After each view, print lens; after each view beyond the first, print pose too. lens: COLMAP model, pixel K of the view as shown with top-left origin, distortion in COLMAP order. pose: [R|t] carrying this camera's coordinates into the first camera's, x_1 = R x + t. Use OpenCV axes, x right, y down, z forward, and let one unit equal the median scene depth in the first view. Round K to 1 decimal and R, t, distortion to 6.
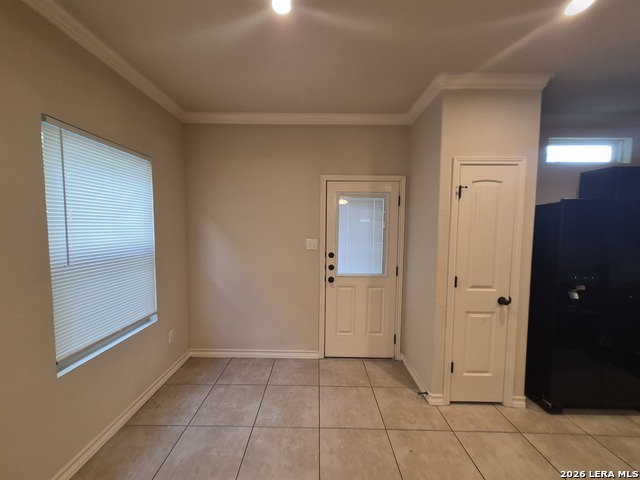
lens RADIAL K [[248.7, 0, 313.4], [0, 248.7, 241.1], [0, 0, 1]] dist [0.009637, -0.001747]
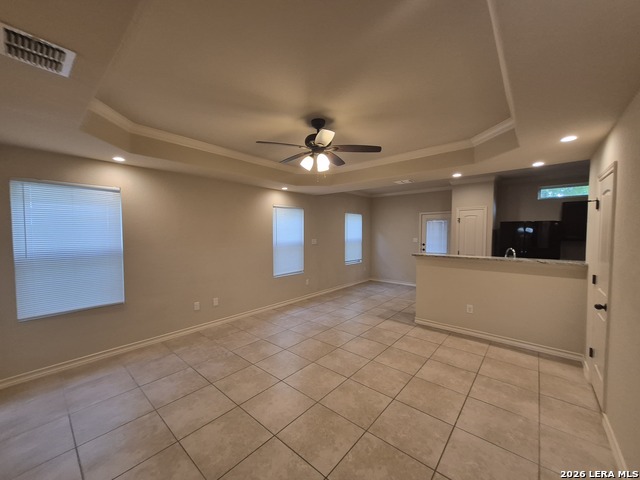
lens RADIAL K [[248.7, 0, 316.7], [0, 248.7, 242.5], [0, 0, 1]] dist [0.009637, -0.001747]
pose [[0.768297, 0.012825, -0.639965, 0.848916], [-0.029671, 0.999438, -0.015592, 0.106734], [0.639406, 0.030968, 0.768246, -1.592170]]
